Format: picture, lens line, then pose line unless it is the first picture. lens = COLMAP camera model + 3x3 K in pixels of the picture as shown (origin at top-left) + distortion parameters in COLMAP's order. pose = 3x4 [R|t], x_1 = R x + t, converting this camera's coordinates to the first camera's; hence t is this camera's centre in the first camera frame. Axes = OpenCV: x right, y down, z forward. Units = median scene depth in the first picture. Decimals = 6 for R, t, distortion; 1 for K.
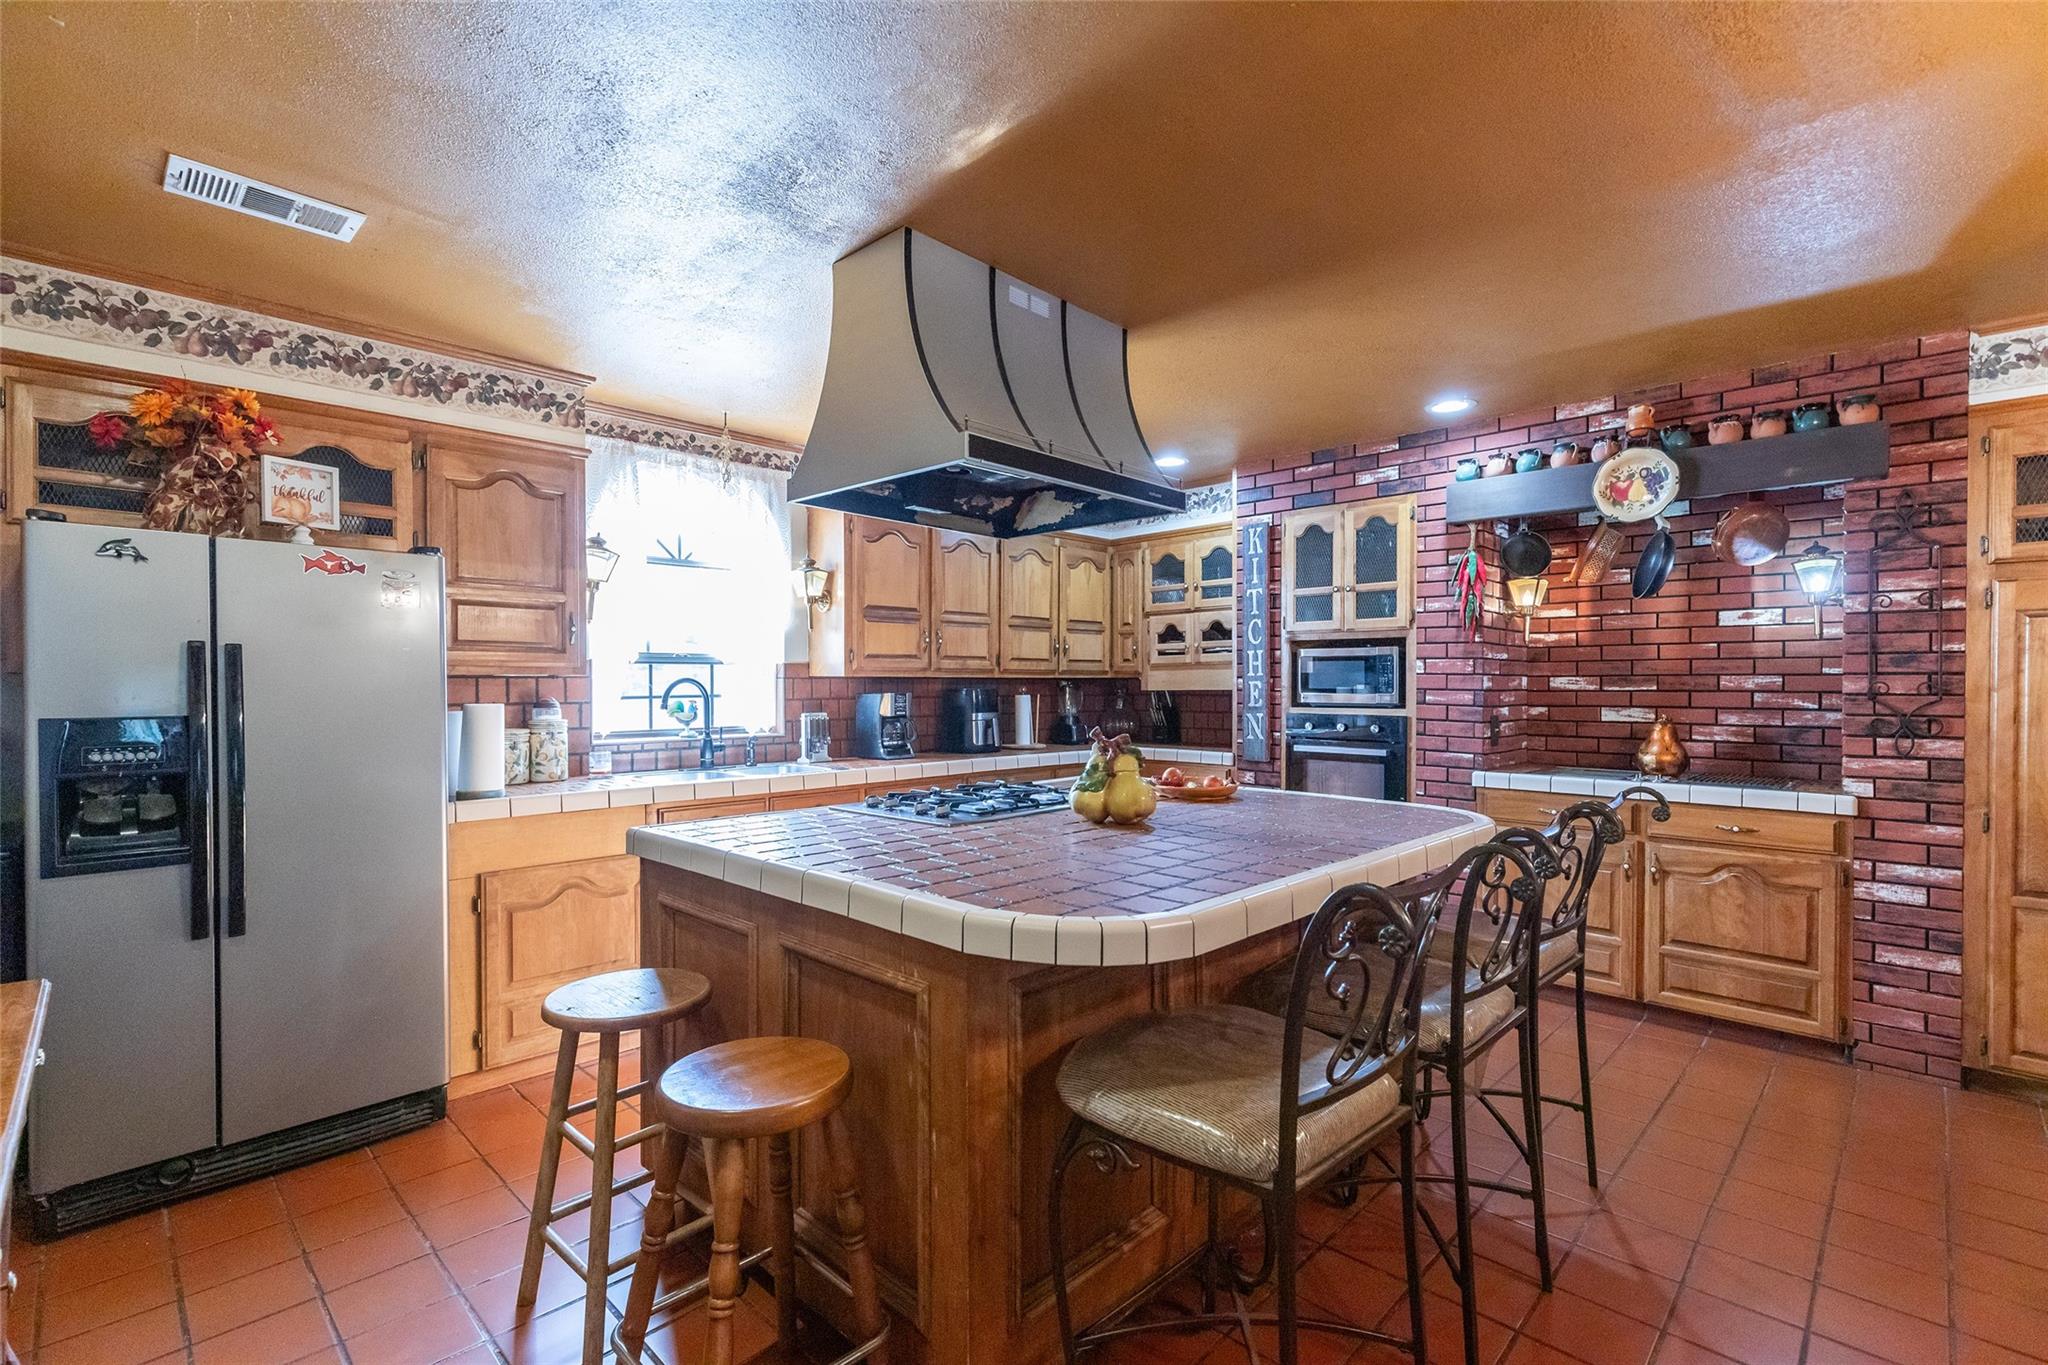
lens RADIAL K [[923.6, 0, 1019.0], [0, 923.6, 690.2], [0, 0, 1]] dist [0.003223, 0.000483]
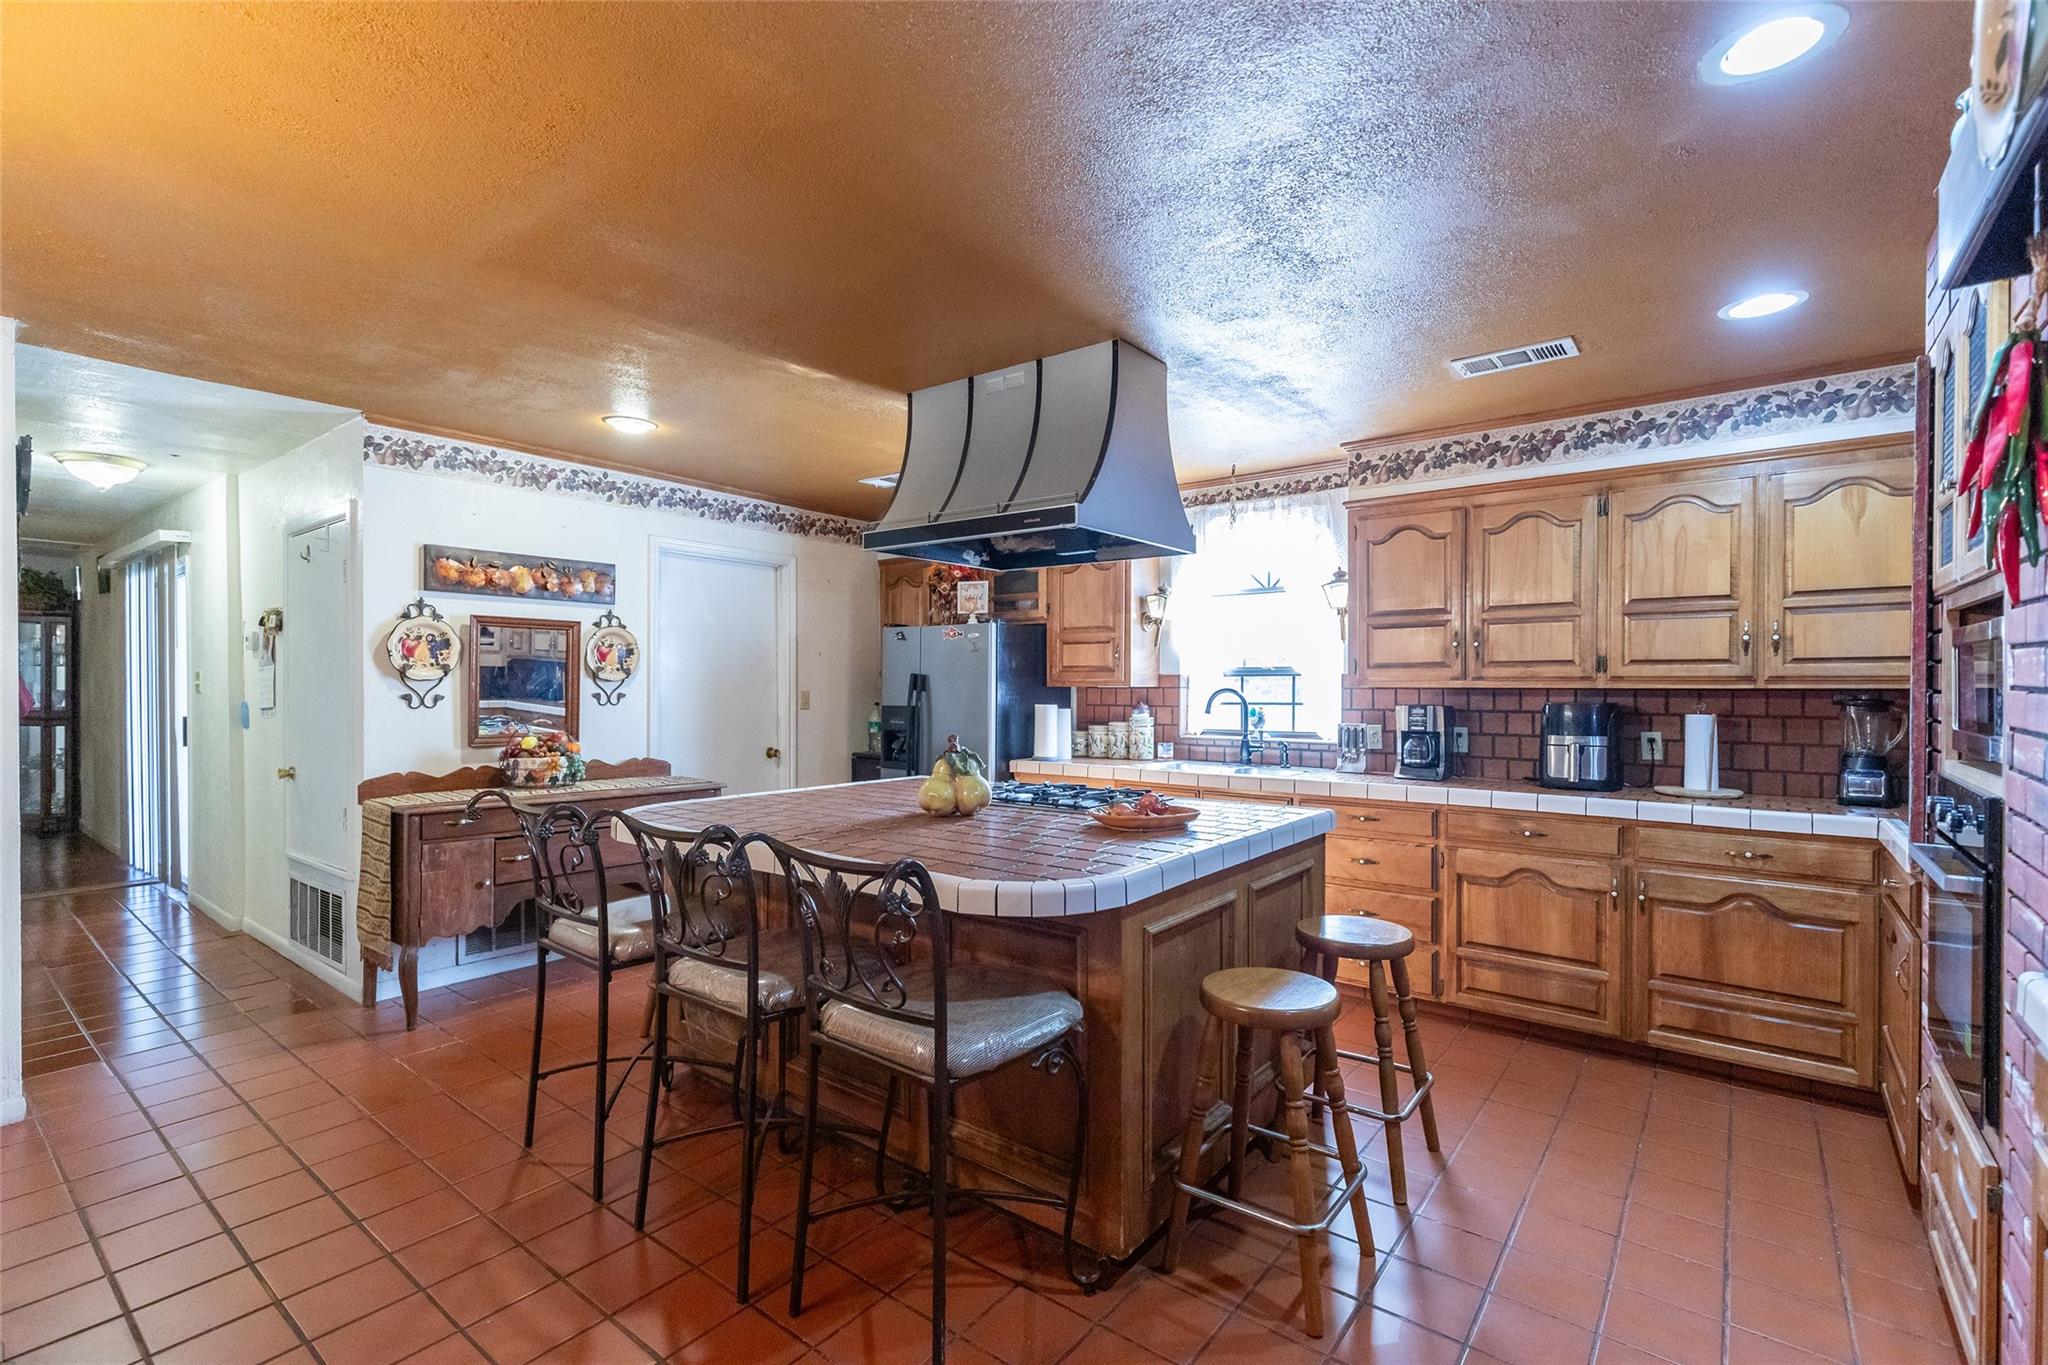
lens RADIAL K [[918.5, 0, 1024.0], [0, 918.5, 682.5], [0, 0, 1]] dist [0.001595, 0.000285]
pose [[0.102480, -0.002115, -0.994733, 0.769662], [-0.009127, 0.999954, -0.003067, -0.013772], [0.994693, 0.009393, 0.102456, 0.573293]]
